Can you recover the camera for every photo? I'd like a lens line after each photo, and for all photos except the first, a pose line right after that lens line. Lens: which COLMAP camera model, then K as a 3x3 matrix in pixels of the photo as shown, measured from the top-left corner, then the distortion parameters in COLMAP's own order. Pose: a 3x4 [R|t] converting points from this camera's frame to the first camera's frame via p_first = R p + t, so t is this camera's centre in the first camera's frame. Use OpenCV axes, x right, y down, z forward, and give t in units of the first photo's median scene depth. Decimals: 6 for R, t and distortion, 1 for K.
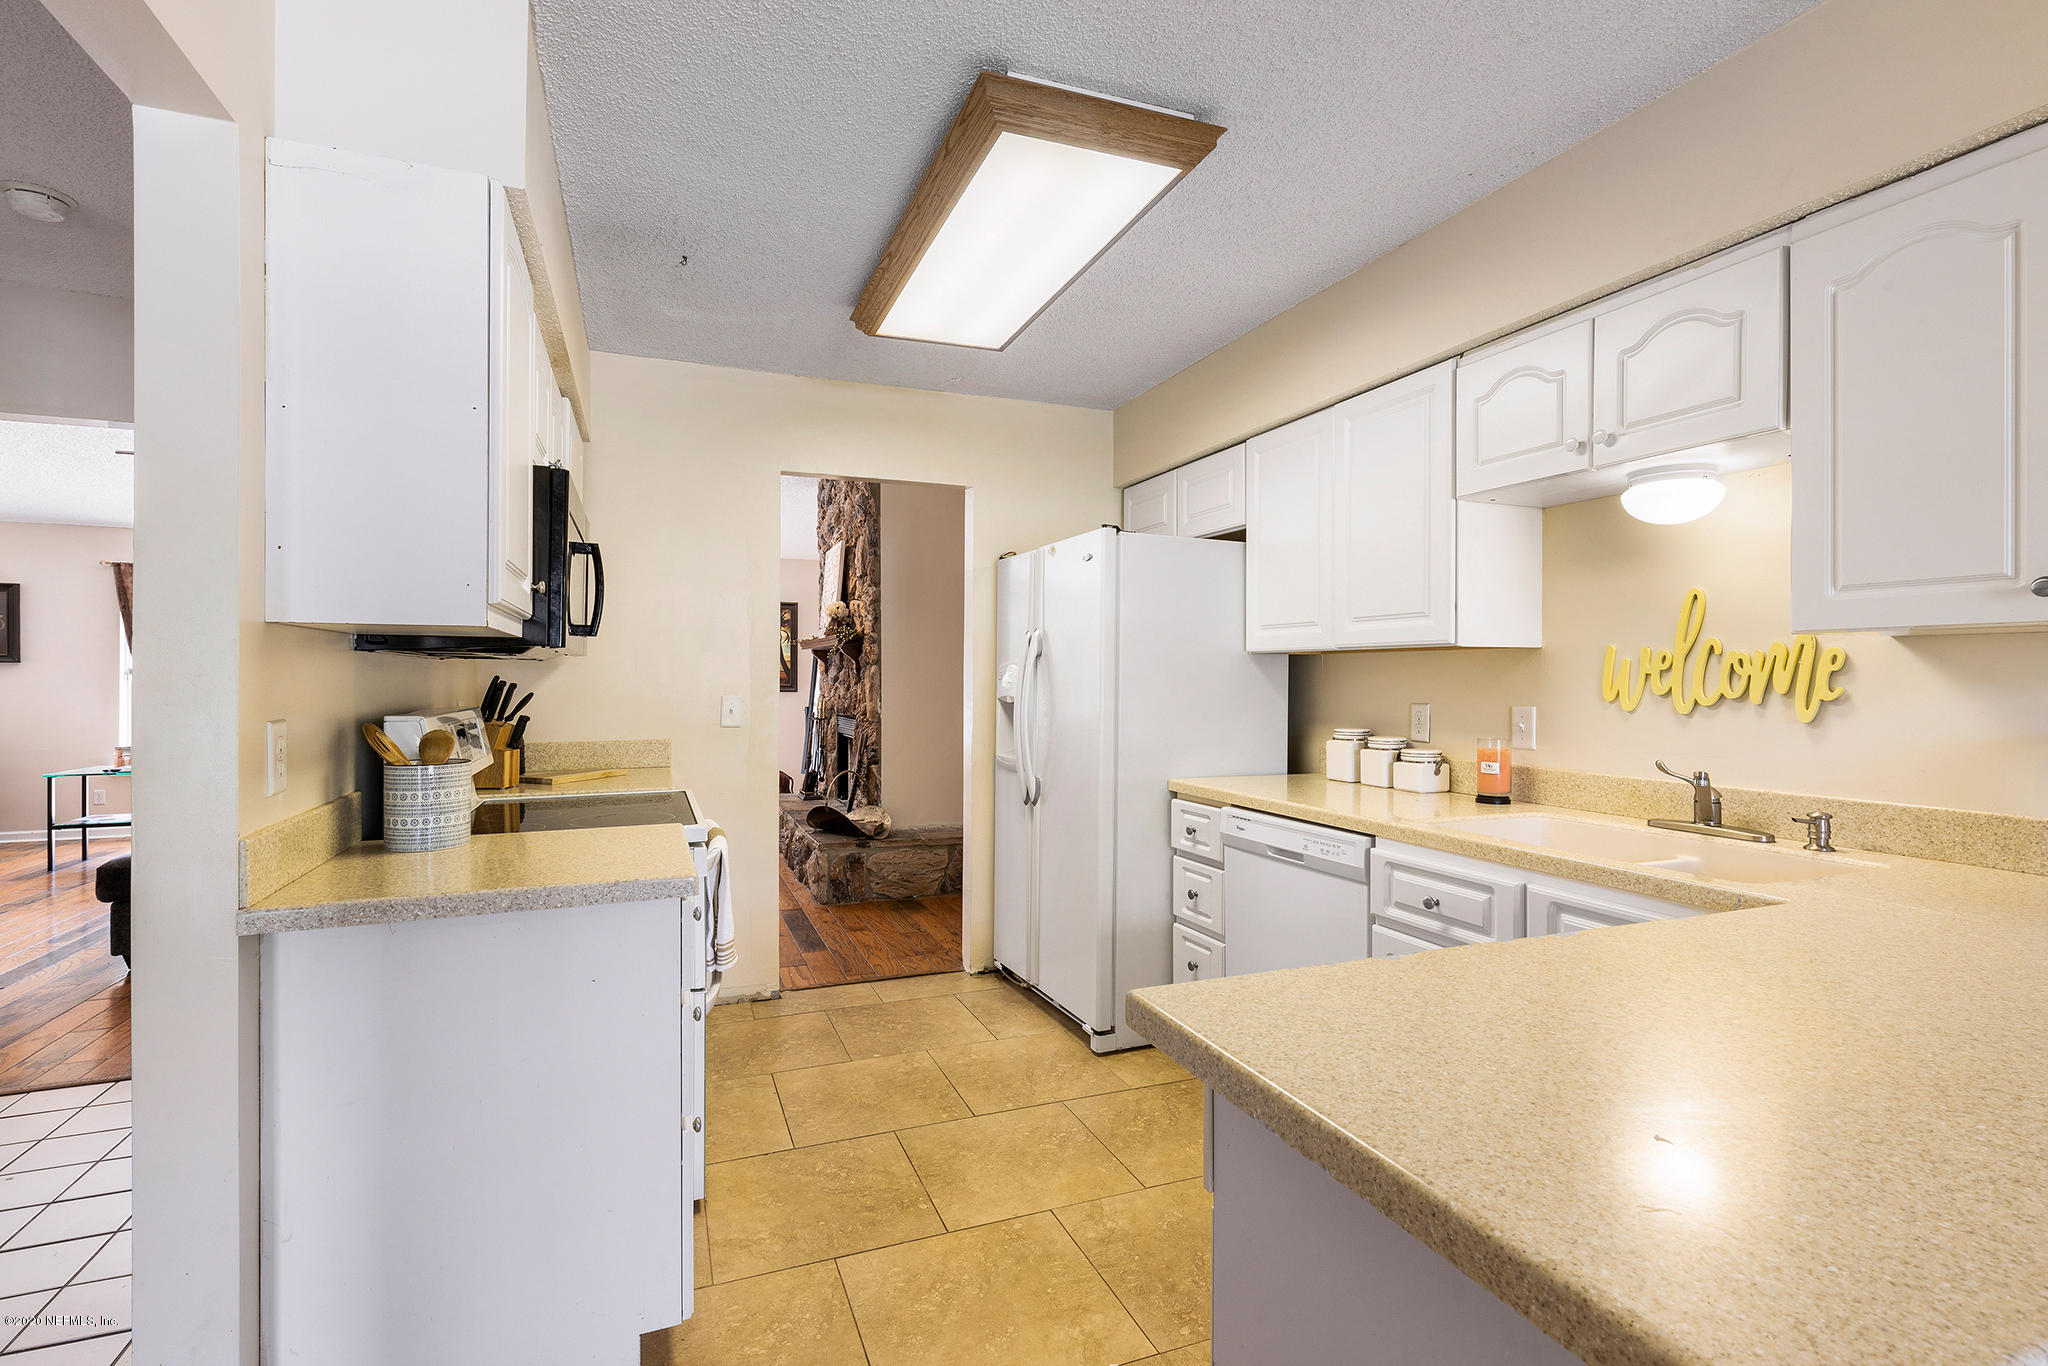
lens RADIAL K [[929.6, 0, 1025.5], [0, 929.6, 678.1], [0, 0, 1]] dist [0.002383, 0.000169]
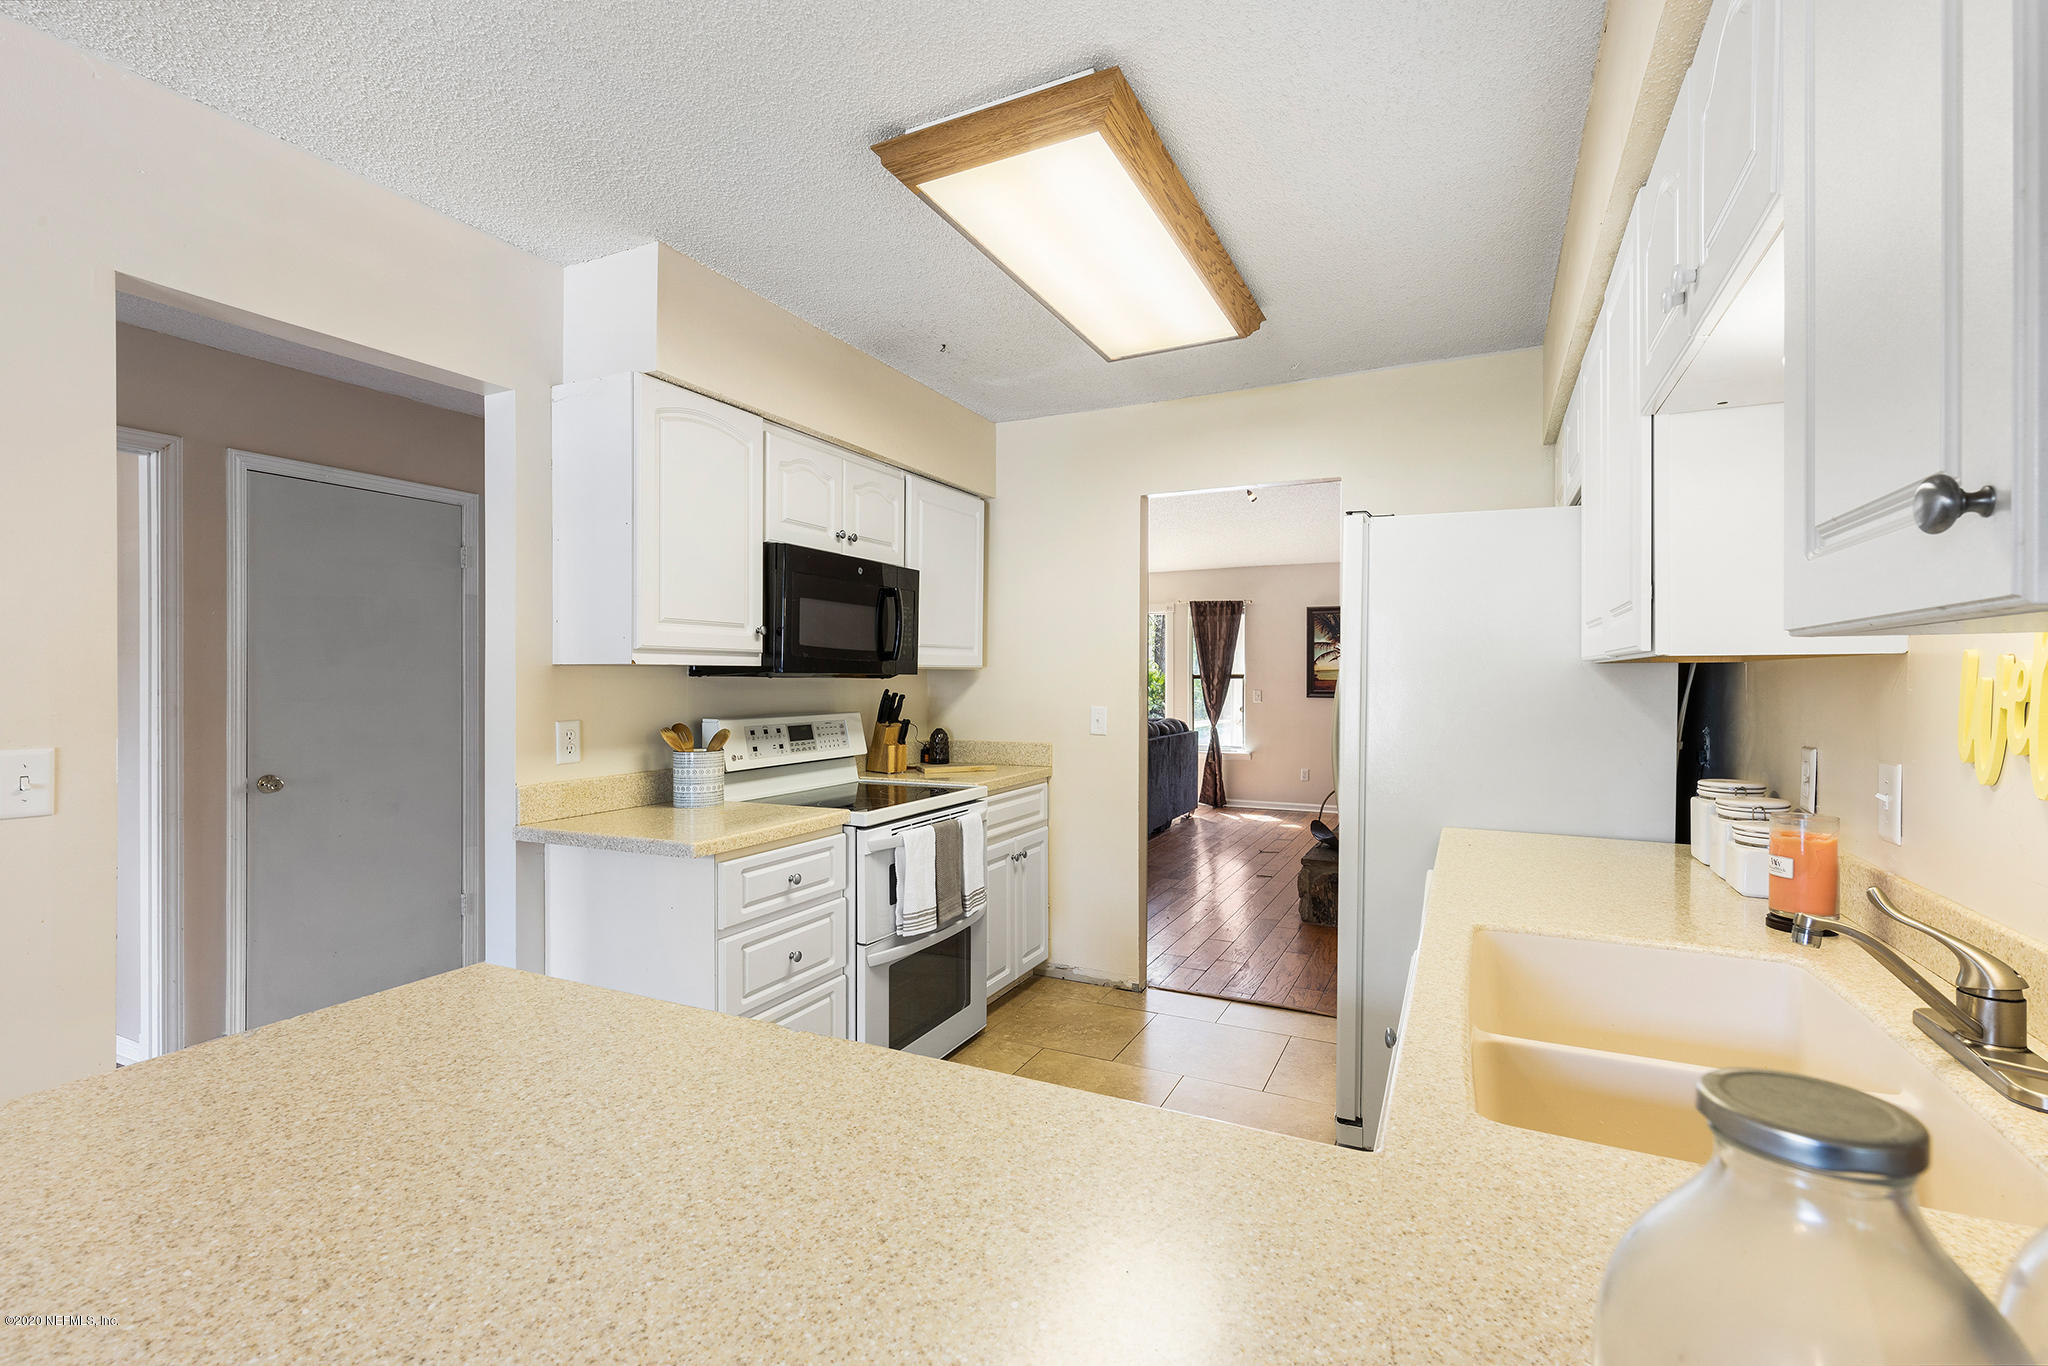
lens RADIAL K [[919.1, 0, 1024.0], [0, 919.1, 683.0], [0, 0, 1]] dist [0.008347, -0.000048]
pose [[0.675495, 0.001239, -0.737364, 0.547149], [0.001189, 0.999995, 0.002770, -0.015939], [0.737364, -0.002748, 0.675490, 0.249964]]
